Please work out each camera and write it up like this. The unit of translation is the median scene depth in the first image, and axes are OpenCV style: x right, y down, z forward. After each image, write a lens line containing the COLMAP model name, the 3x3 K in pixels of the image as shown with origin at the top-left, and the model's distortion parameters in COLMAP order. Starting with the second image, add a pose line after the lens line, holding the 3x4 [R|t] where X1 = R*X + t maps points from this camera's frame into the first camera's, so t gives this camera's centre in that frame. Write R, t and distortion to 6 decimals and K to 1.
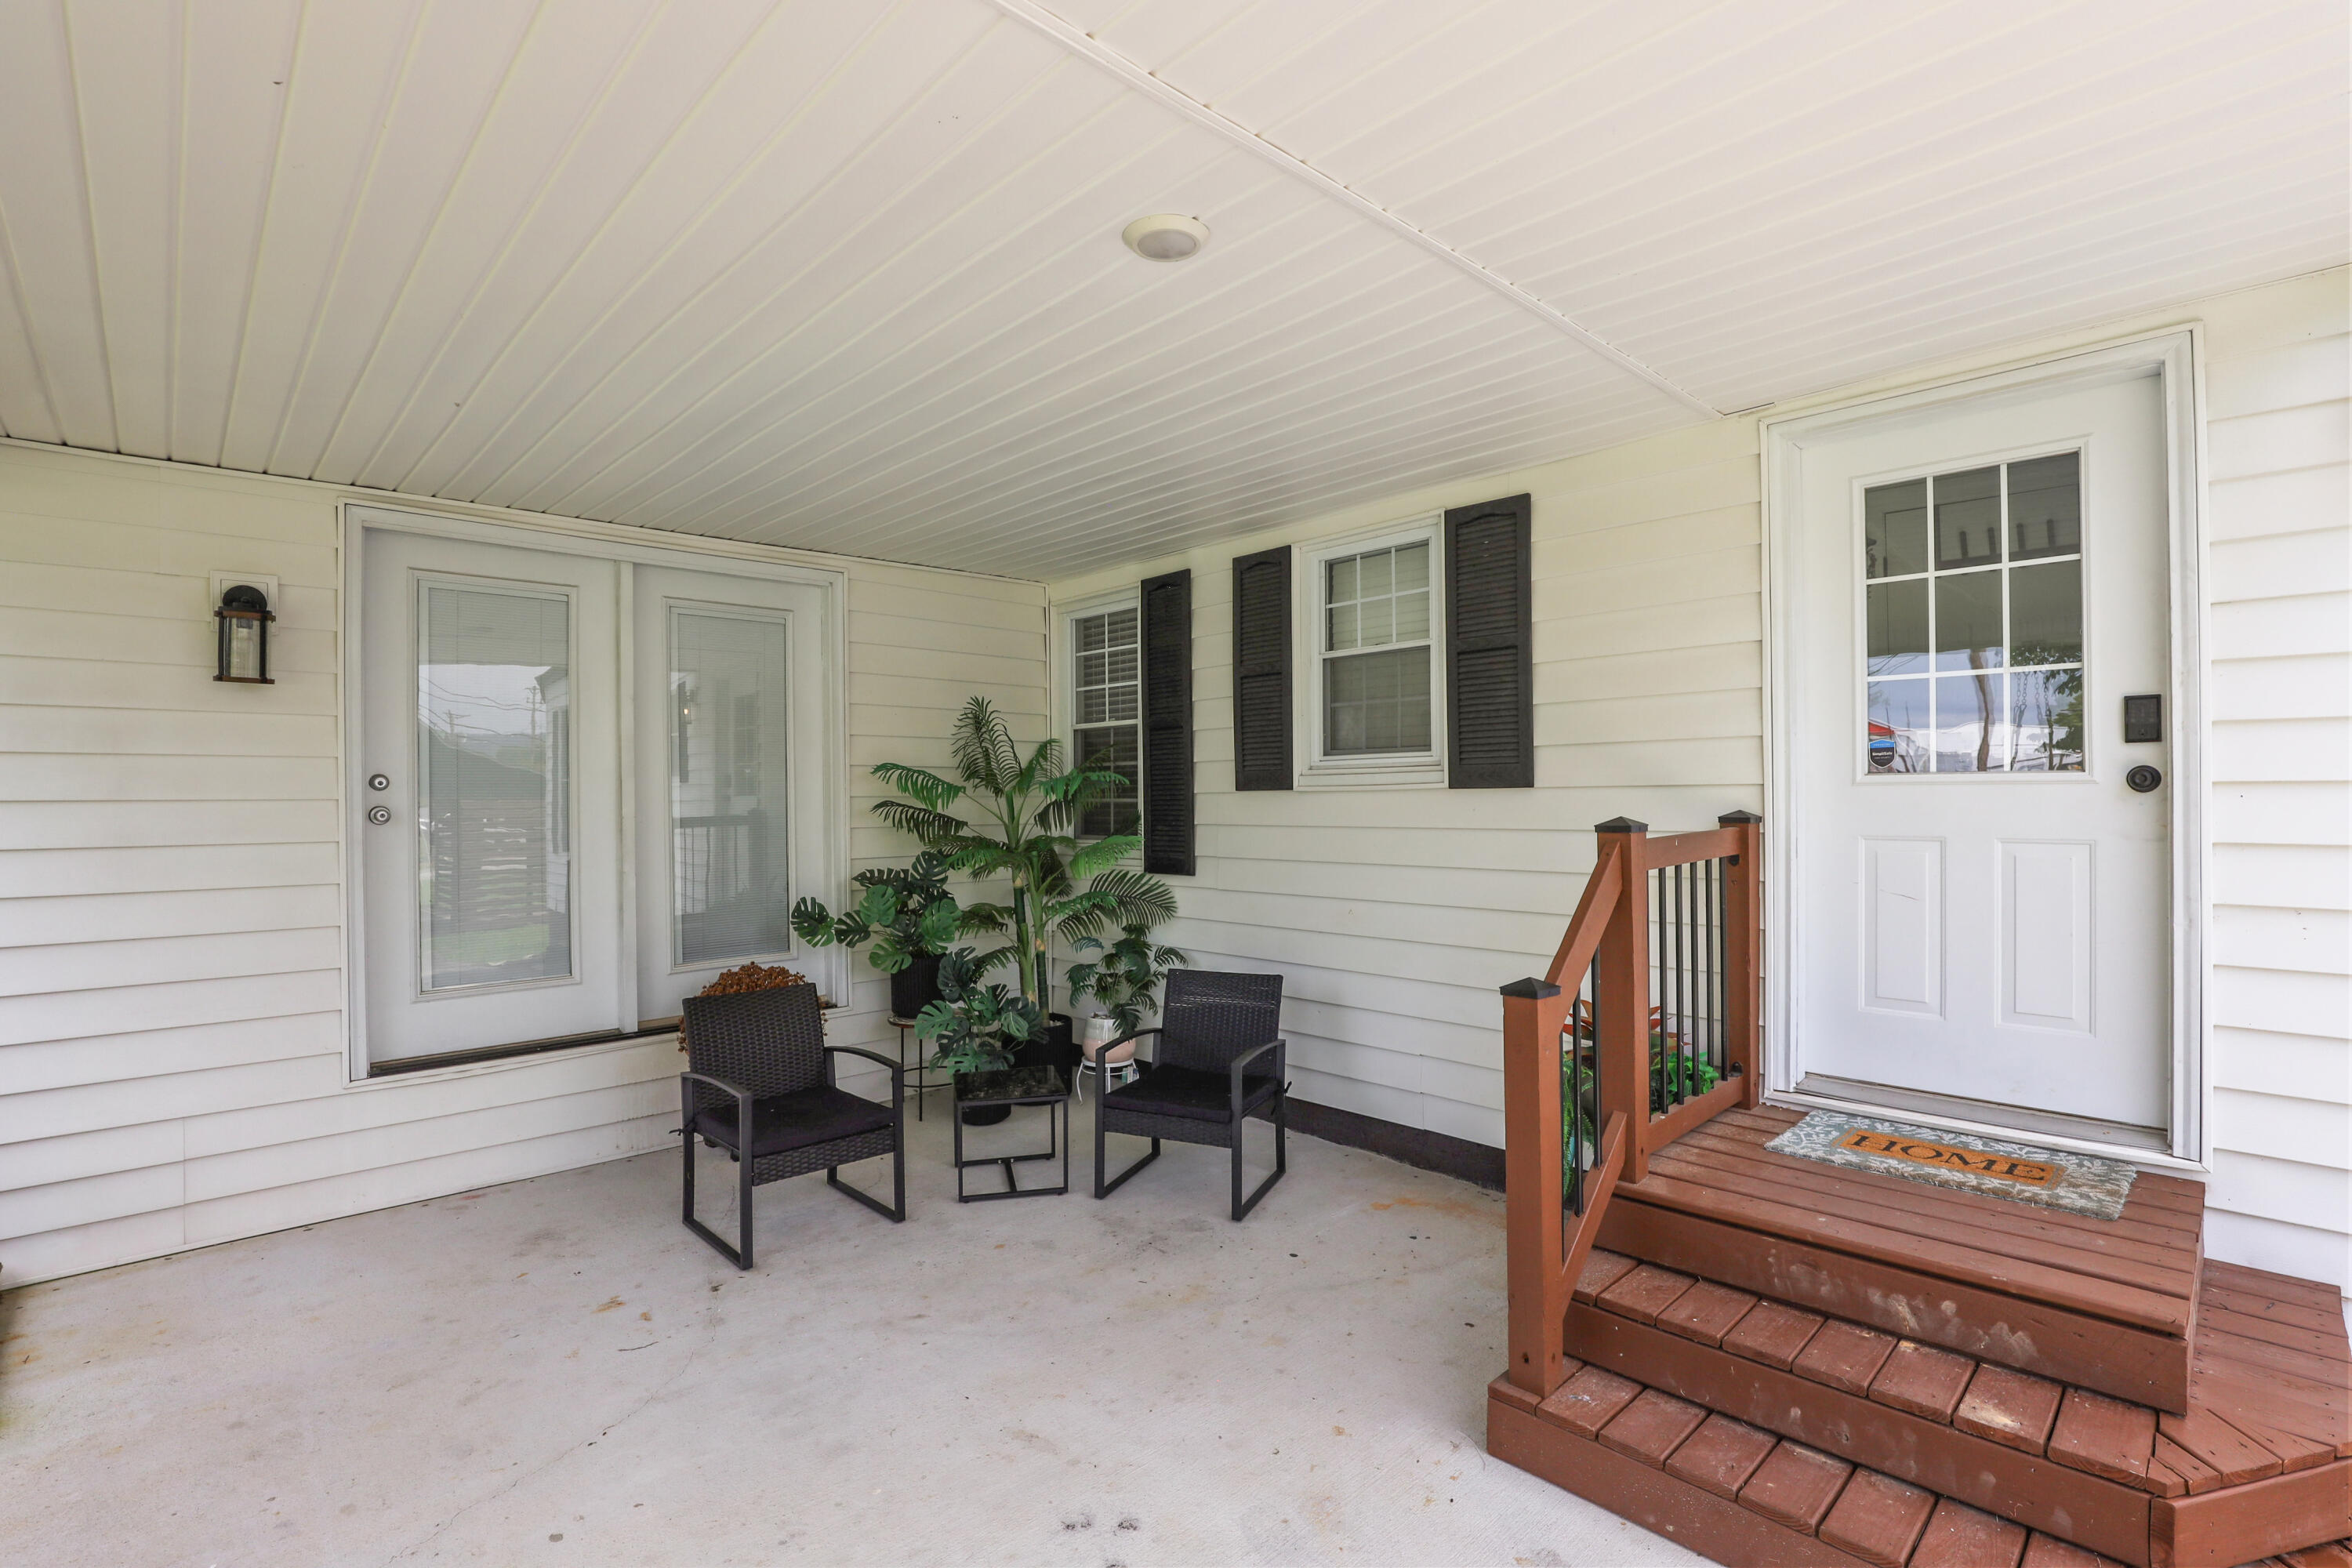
lens RADIAL K [[1060.7, 0, 1170.2], [0, 1060.7, 785.9], [0, 0, 1]] dist [-0.019055, 0.000661]
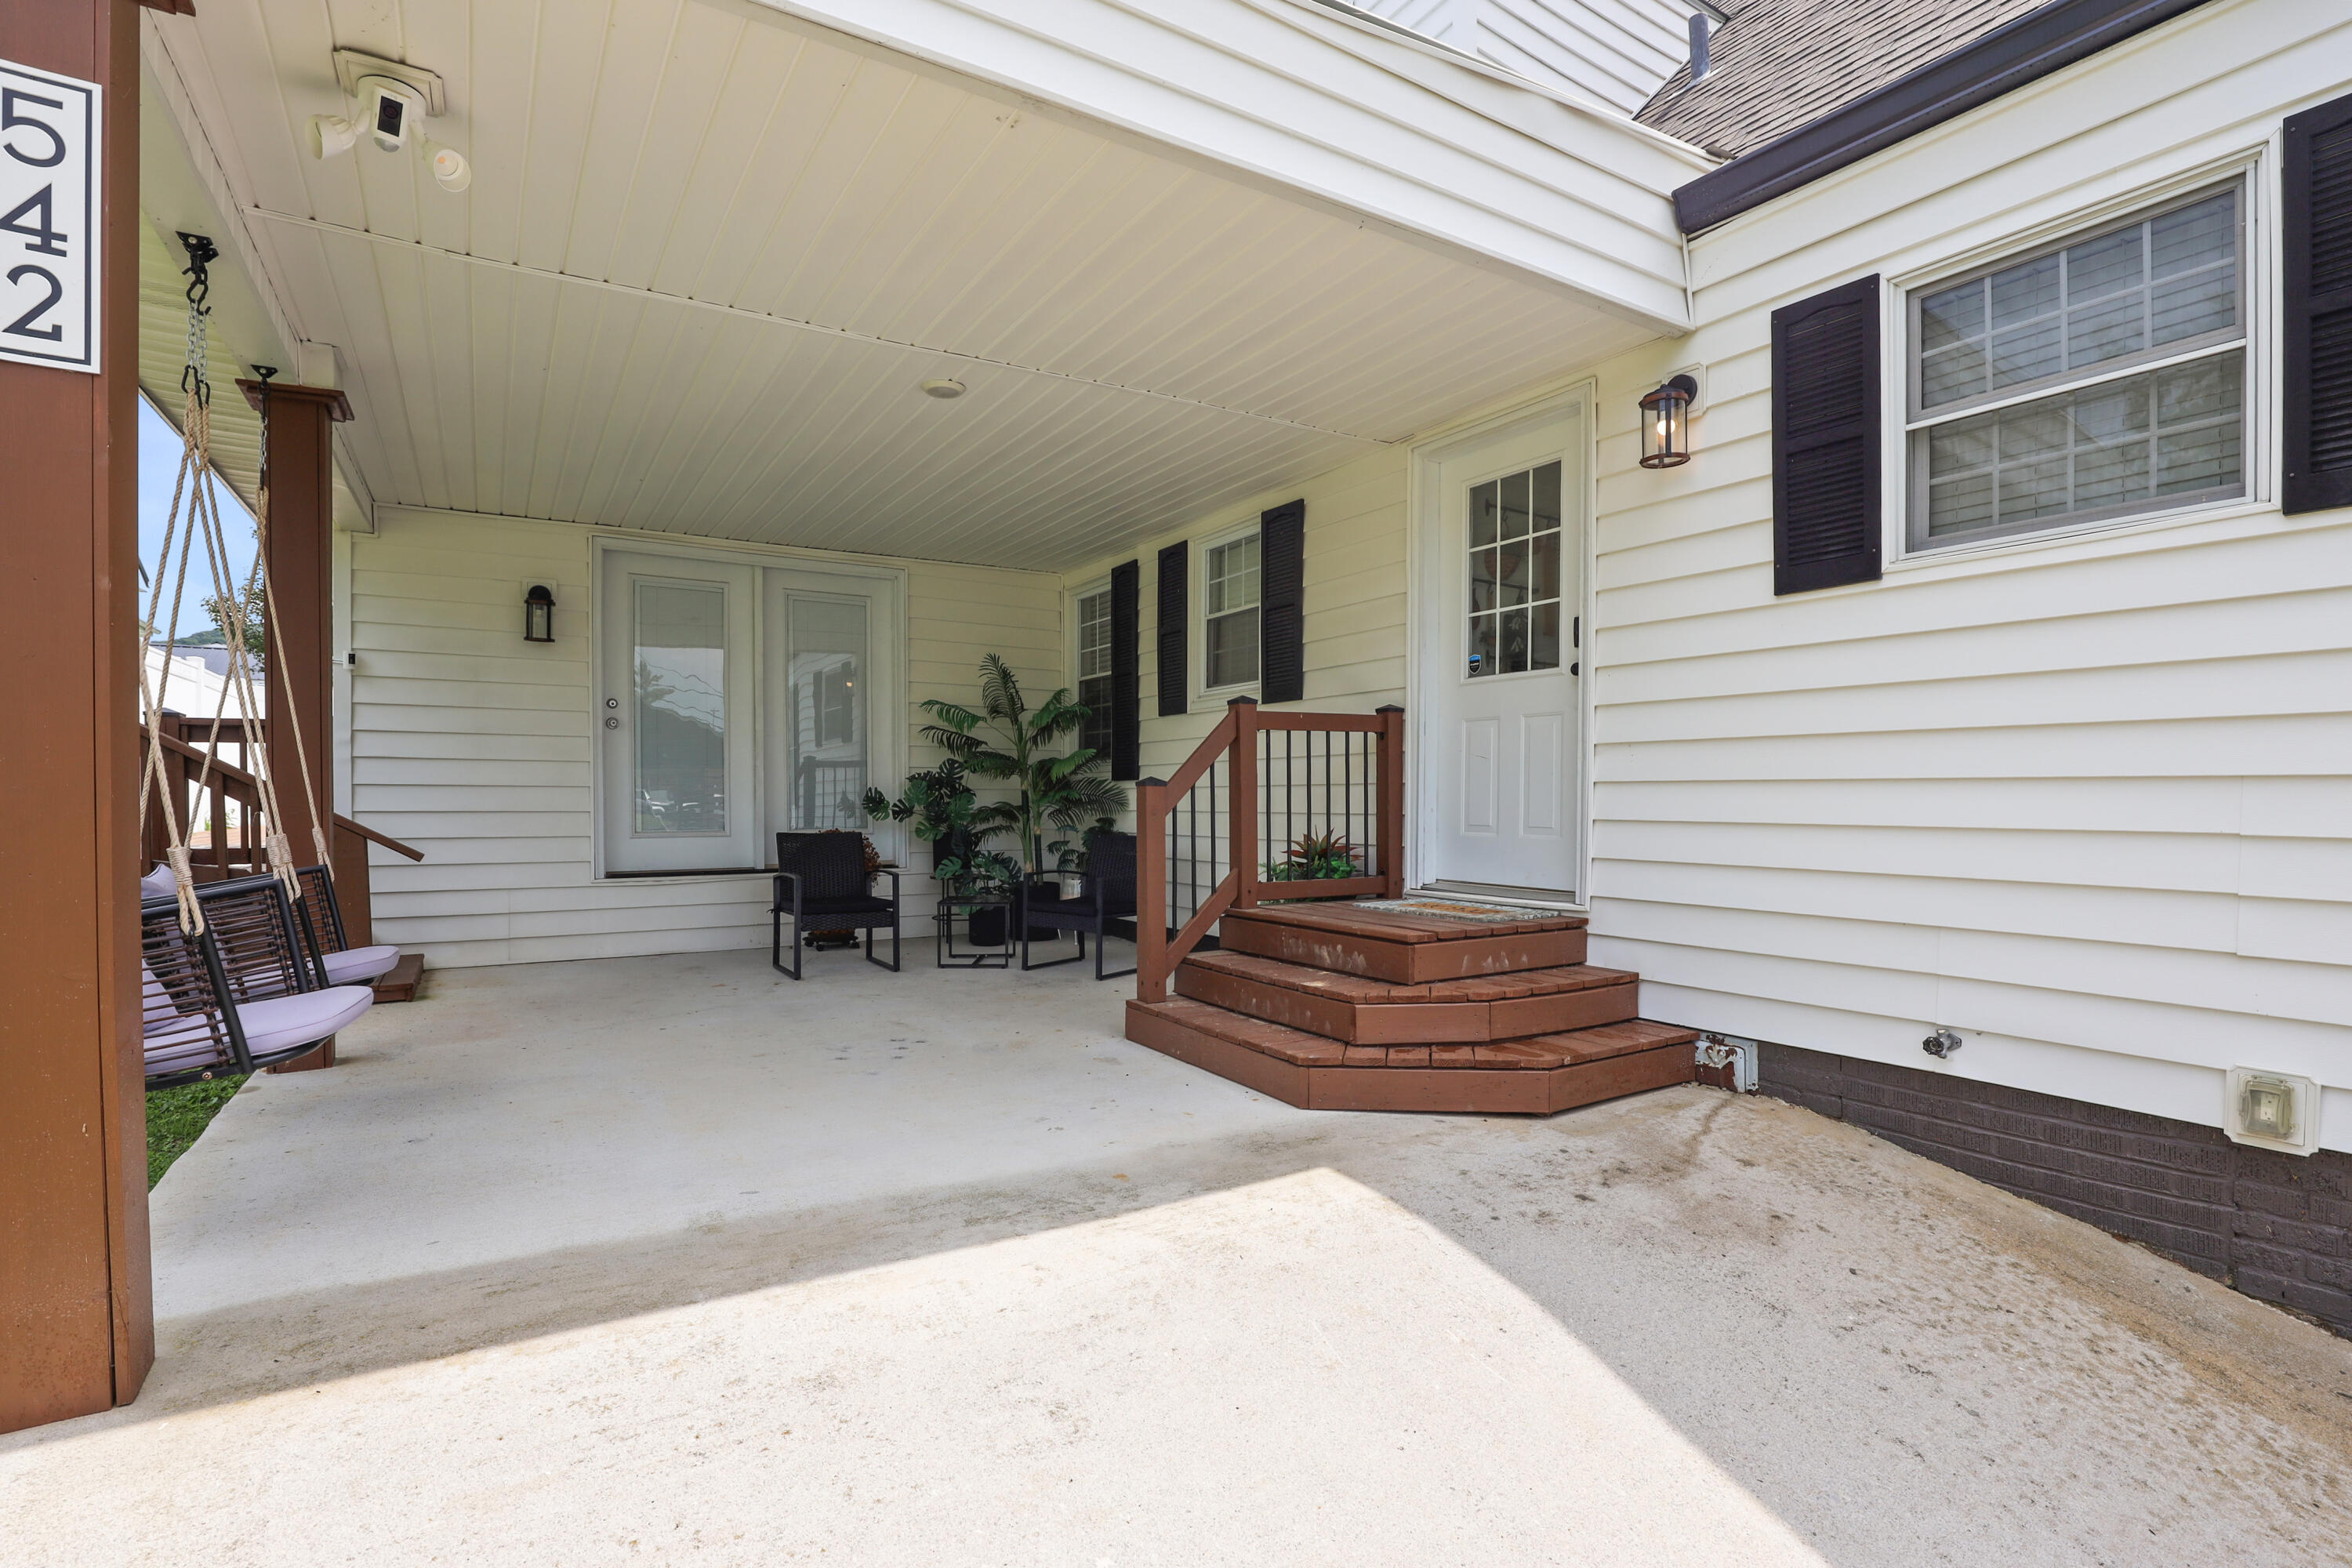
lens RADIAL K [[1092.5, 0, 1177.9], [0, 1092.5, 801.4], [0, 0, 1]] dist [0.001337, 0.000132]
pose [[0.979027, 0.010329, -0.203470, 0.456154], [-0.007900, 0.999888, 0.012748, 0.117725], [0.203579, -0.010873, 0.978998, -0.490751]]
